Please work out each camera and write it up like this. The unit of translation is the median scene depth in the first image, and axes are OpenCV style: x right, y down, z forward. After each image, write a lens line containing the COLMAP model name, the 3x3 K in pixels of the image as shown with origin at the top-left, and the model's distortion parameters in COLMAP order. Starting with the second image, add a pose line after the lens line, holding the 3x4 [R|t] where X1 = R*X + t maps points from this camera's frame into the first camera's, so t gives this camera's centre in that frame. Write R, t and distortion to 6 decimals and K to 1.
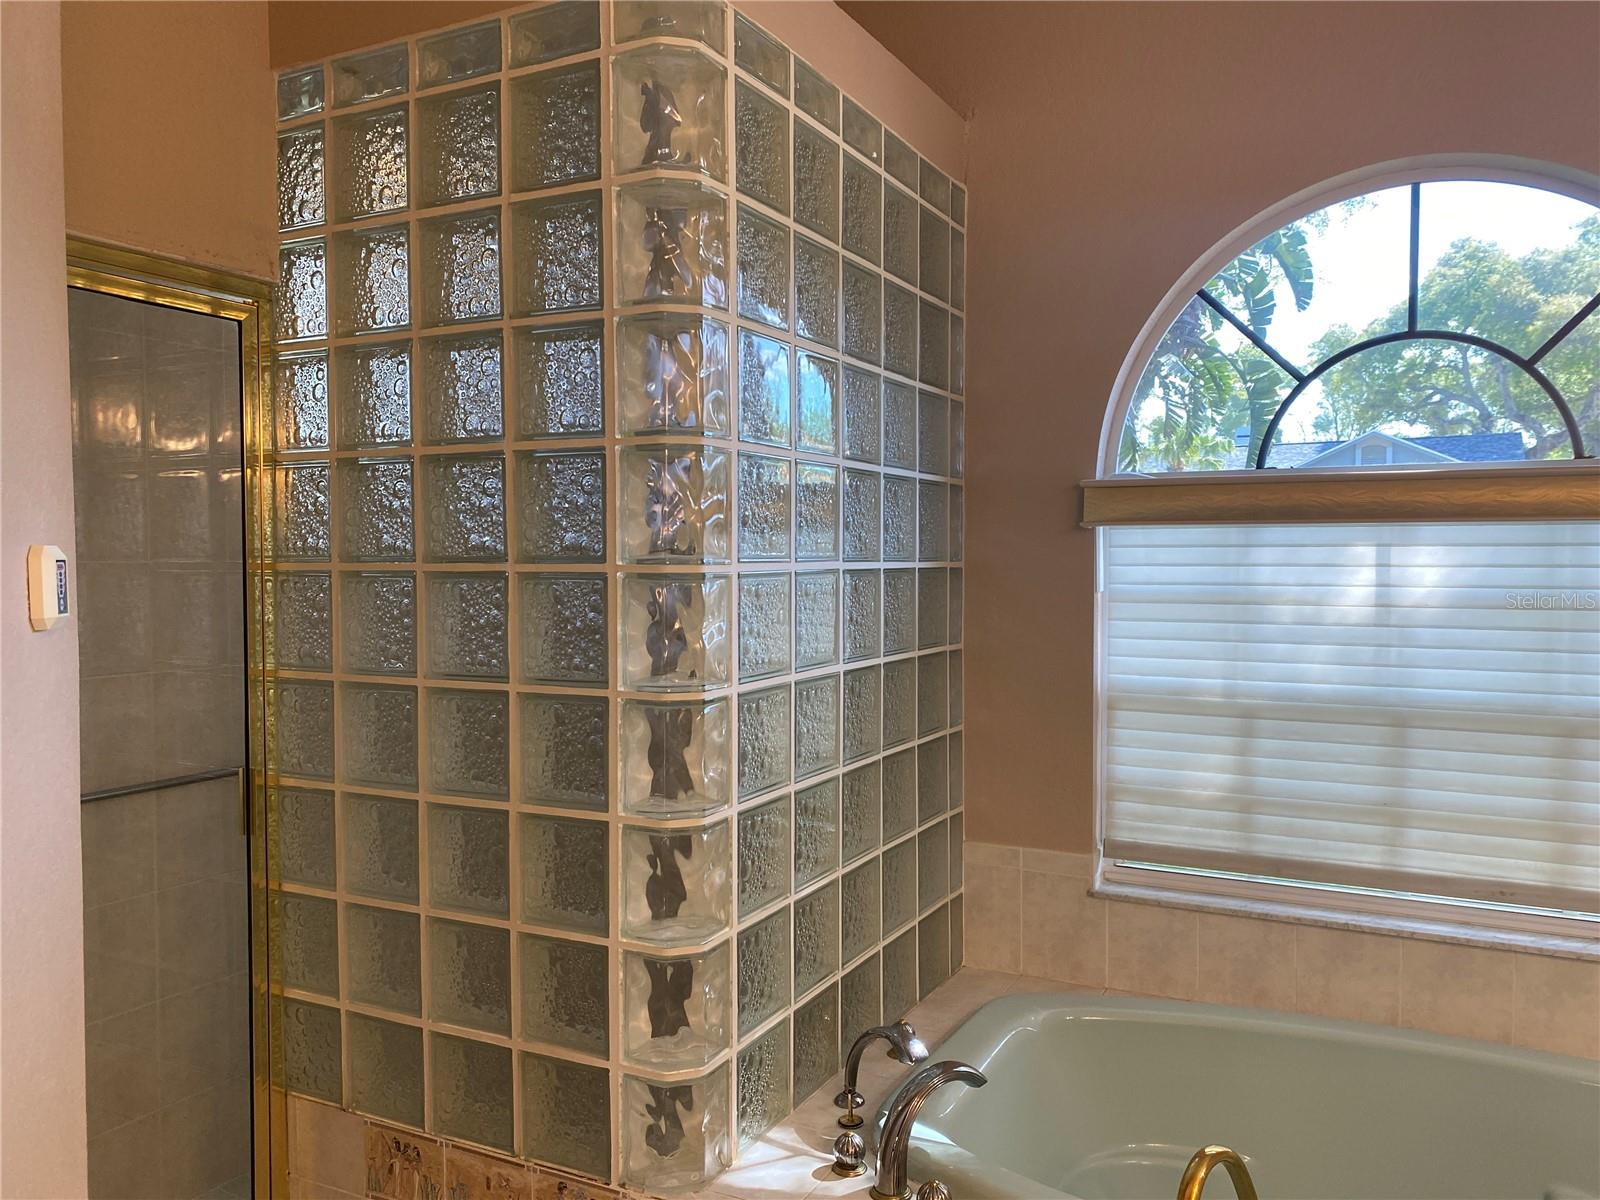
lens RADIAL K [[1221.3, 0, 800.0], [0, 1221.3, 600.0], [0, 0, 1]] dist [0.045646, -0.059826]
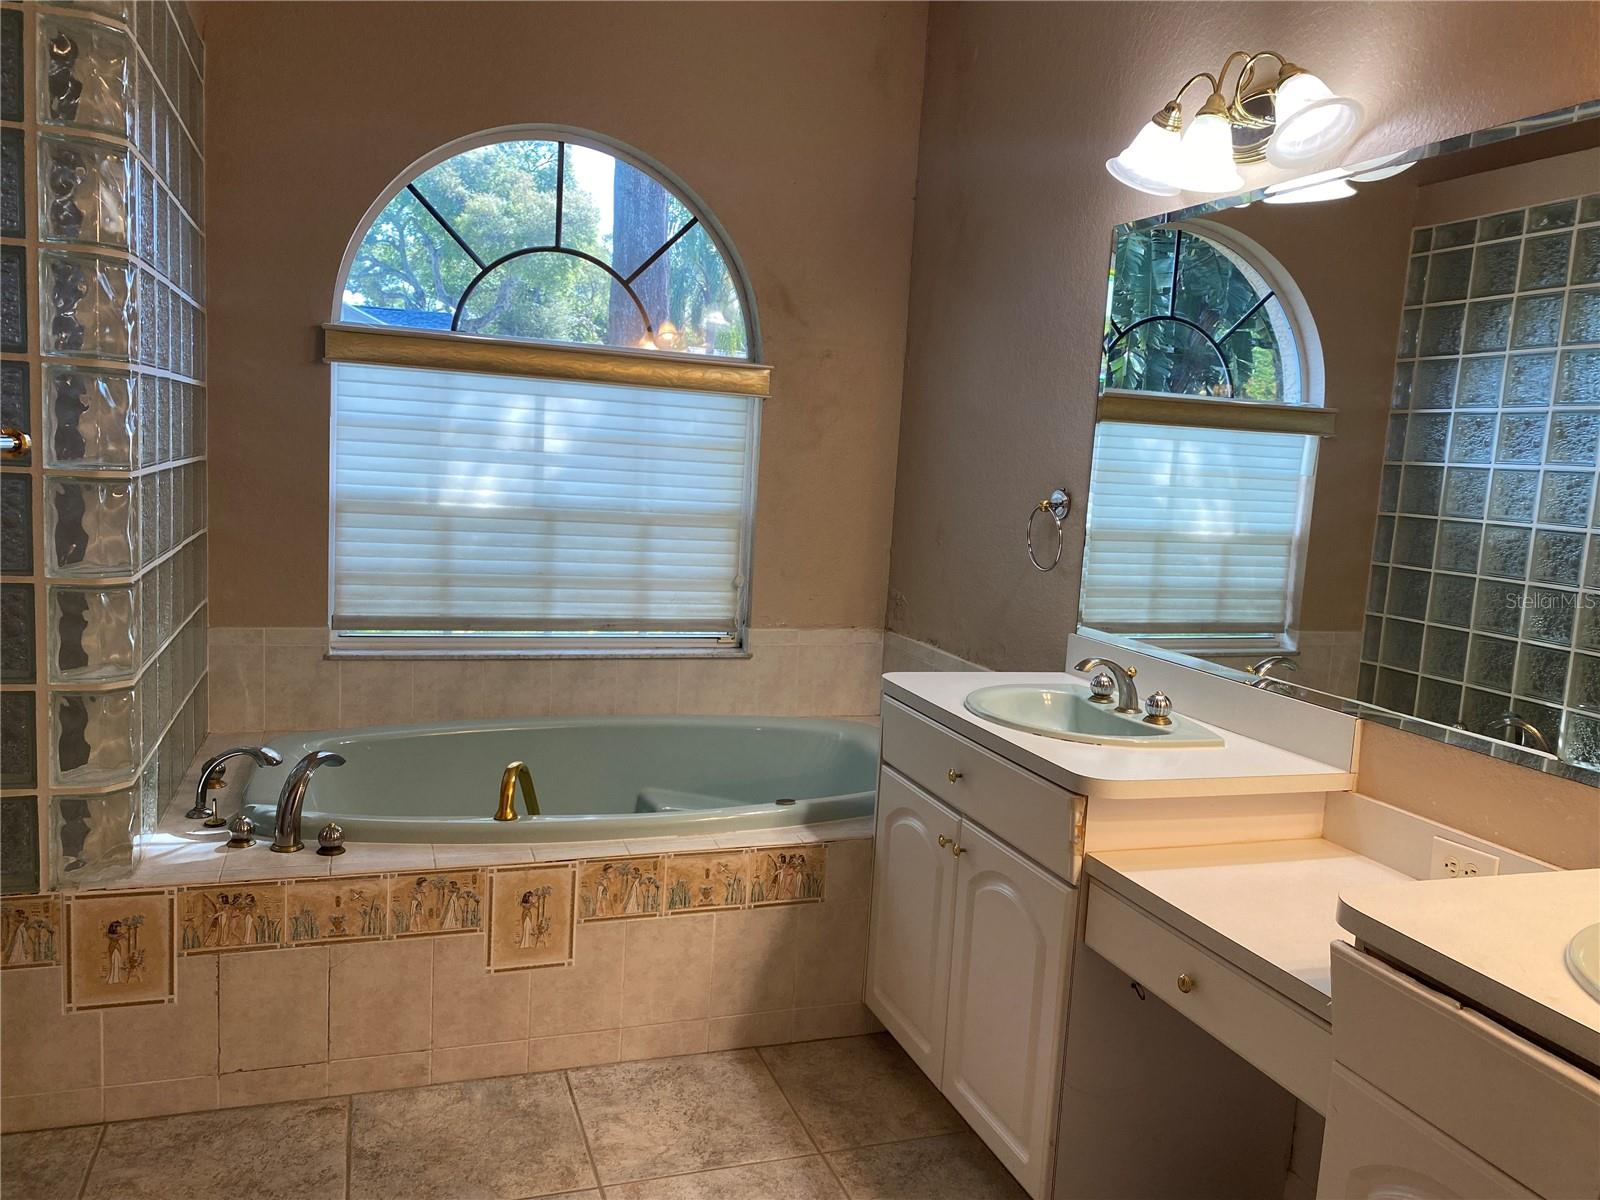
lens RADIAL K [[1208.4, 0, 805.8], [0, 1208.4, 576.6], [0, 0, 1]] dist [0.030805, -0.027757]
pose [[0.685113, -0.033244, 0.727678, -0.364876], [-0.037777, 0.995992, 0.081070, 0.041274], [-0.727456, -0.083032, 0.681112, -0.219147]]
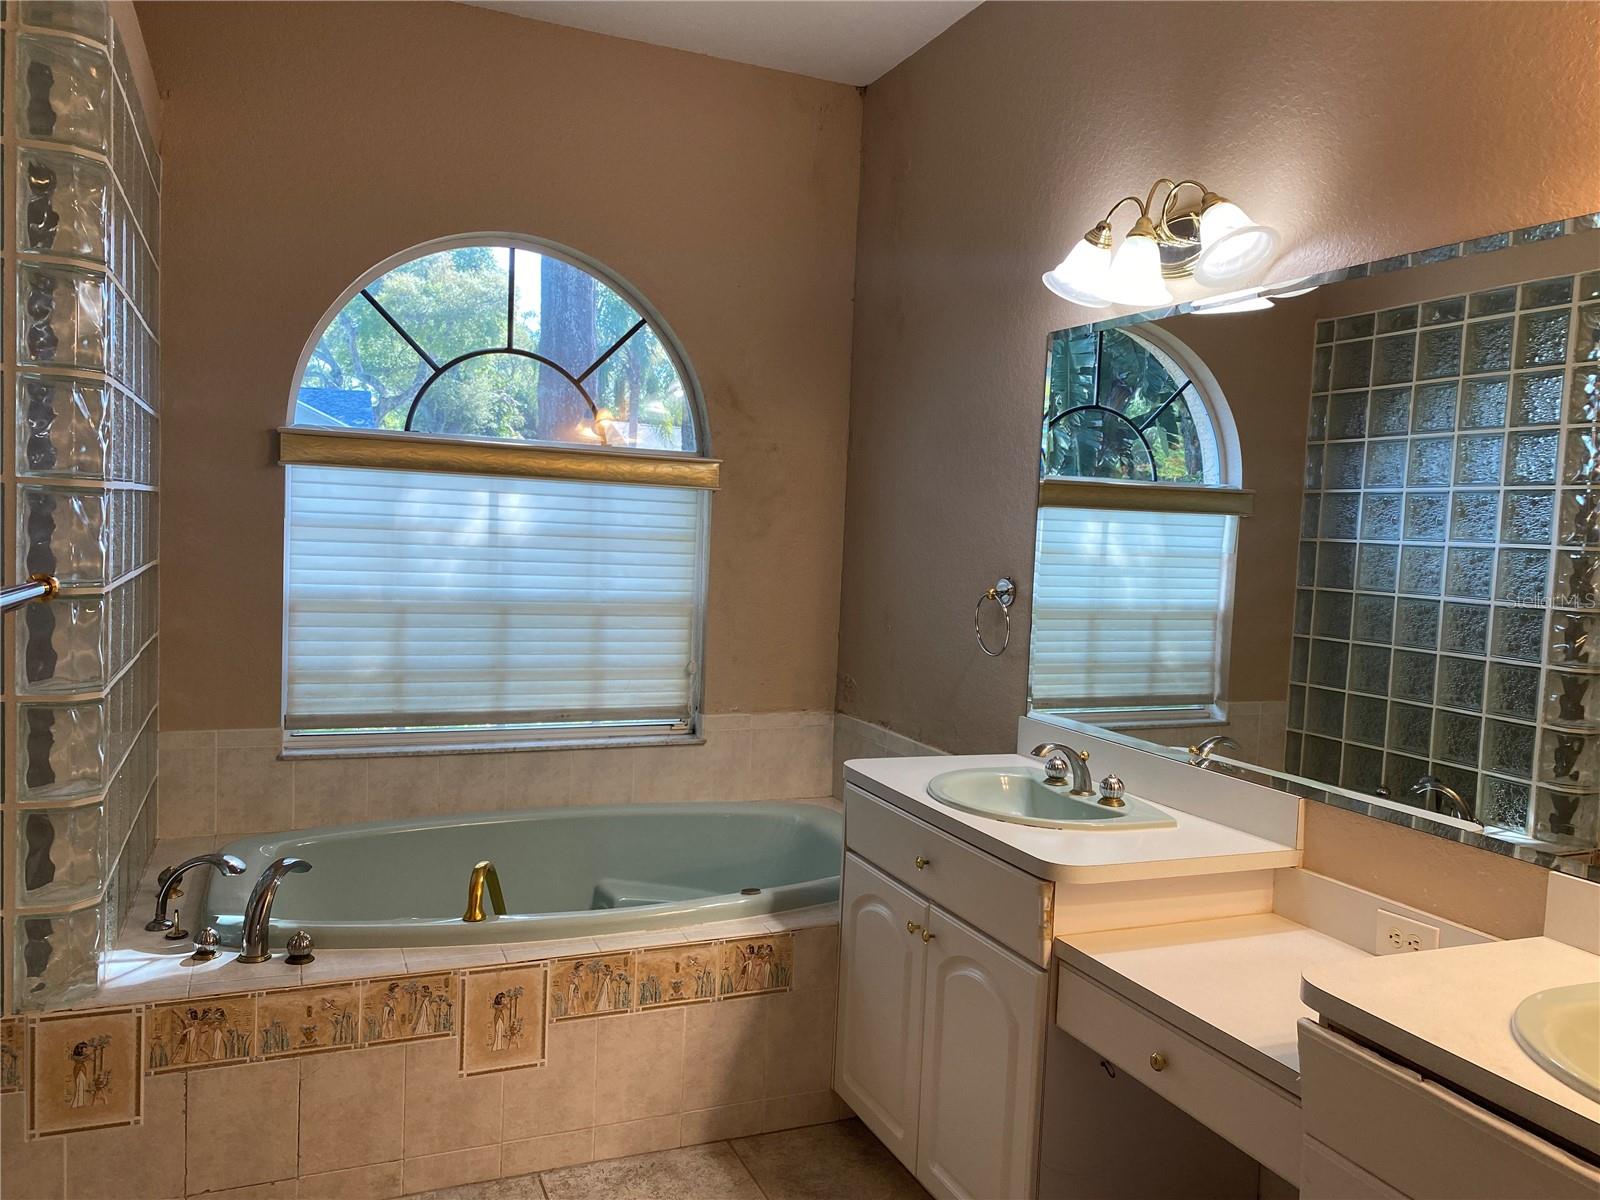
lens RADIAL K [[1203.8, 0, 802.9], [0, 1203.8, 581.6], [0, 0, 1]] dist [0.025164, -0.015993]
pose [[0.640220, -0.007556, 0.768154, -0.407685], [-0.018777, 0.999499, 0.025482, 0.019601], [-0.767962, -0.030738, 0.639757, -0.215183]]
